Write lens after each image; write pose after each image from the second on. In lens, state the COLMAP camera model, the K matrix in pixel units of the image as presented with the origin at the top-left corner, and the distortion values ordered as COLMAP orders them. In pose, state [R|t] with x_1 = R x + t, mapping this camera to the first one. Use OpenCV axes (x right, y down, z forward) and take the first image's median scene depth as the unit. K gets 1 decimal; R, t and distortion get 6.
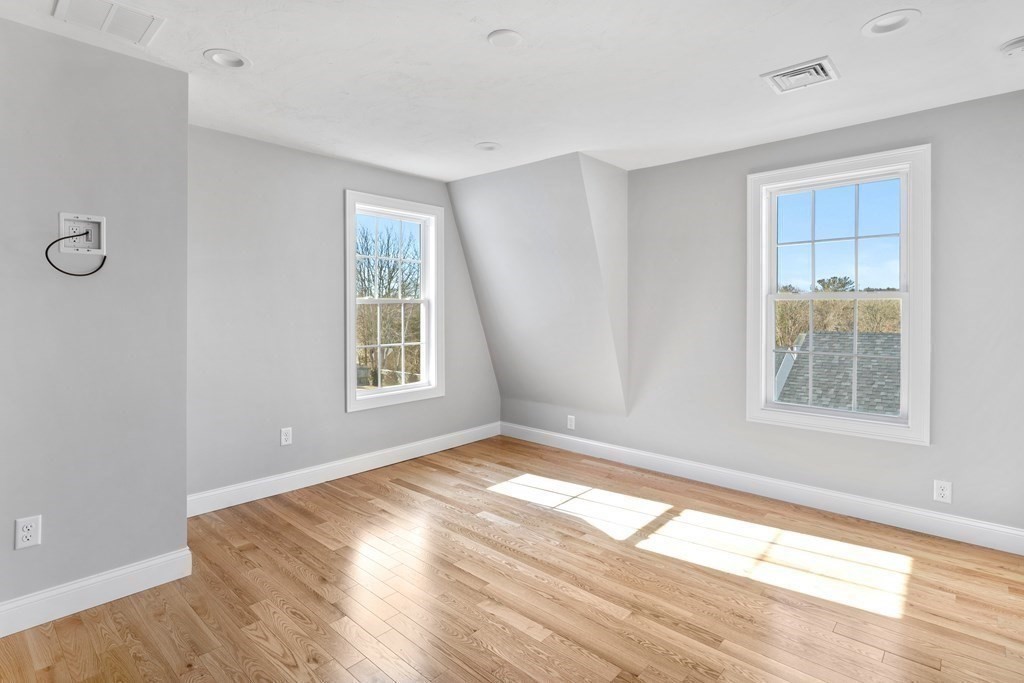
lens RADIAL K [[499.7, 0, 507.5], [0, 499.7, 314.5], [0, 0, 1]] dist [0.003597, -0.006211]
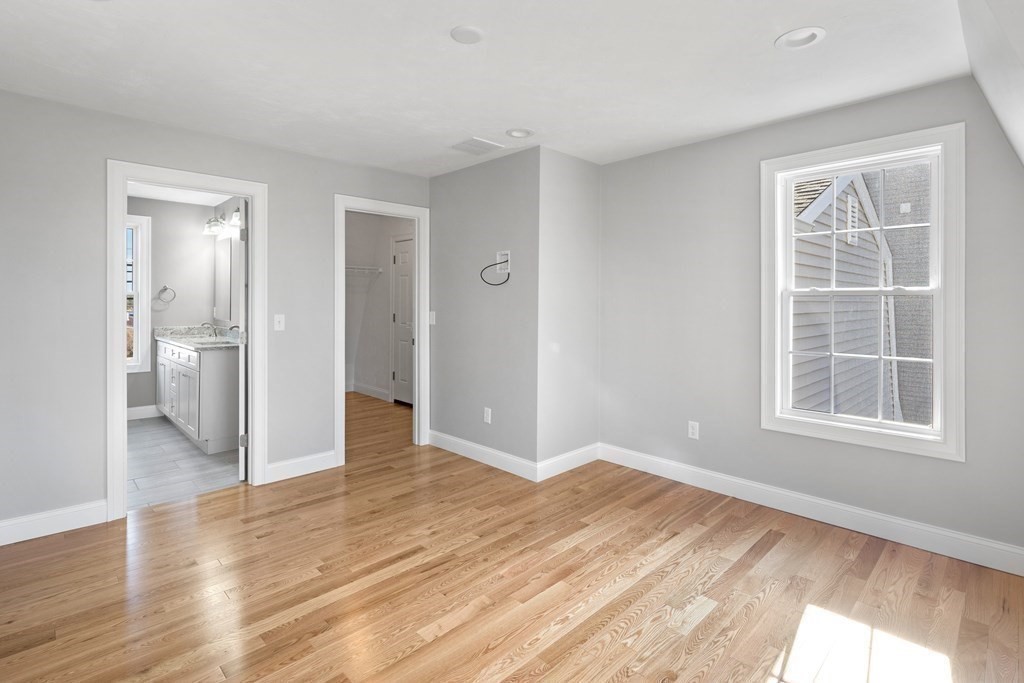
lens RADIAL K [[509.2, 0, 509.5], [0, 509.2, 303.3], [0, 0, 1]] dist [0.000453, -0.000440]
pose [[-0.061288, 0.001996, -0.998118, 0.614872], [-0.014578, 0.999890, 0.002895, -0.008666], [0.998014, 0.014728, -0.061252, 0.706901]]
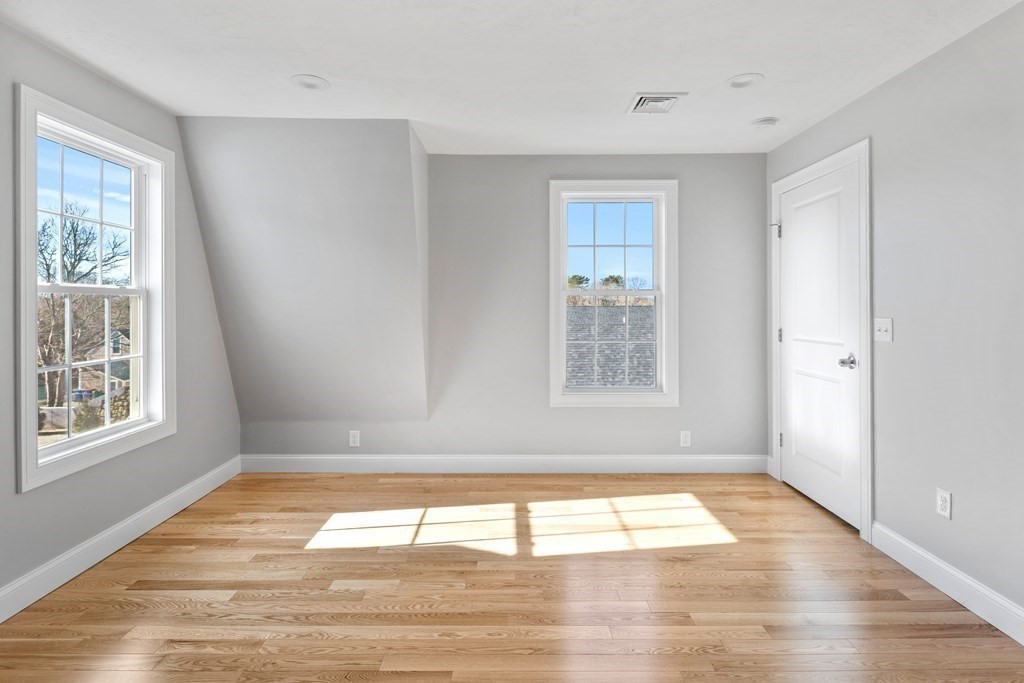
lens RADIAL K [[498.6, 0, 510.2], [0, 498.6, 305.9], [0, 0, 1]] dist [0.004987, -0.006045]
pose [[0.740901, -0.002016, 0.671611, -0.323623], [0.008144, 0.999949, -0.005982, -0.000197], [-0.671565, 0.009902, 0.740880, 0.267048]]
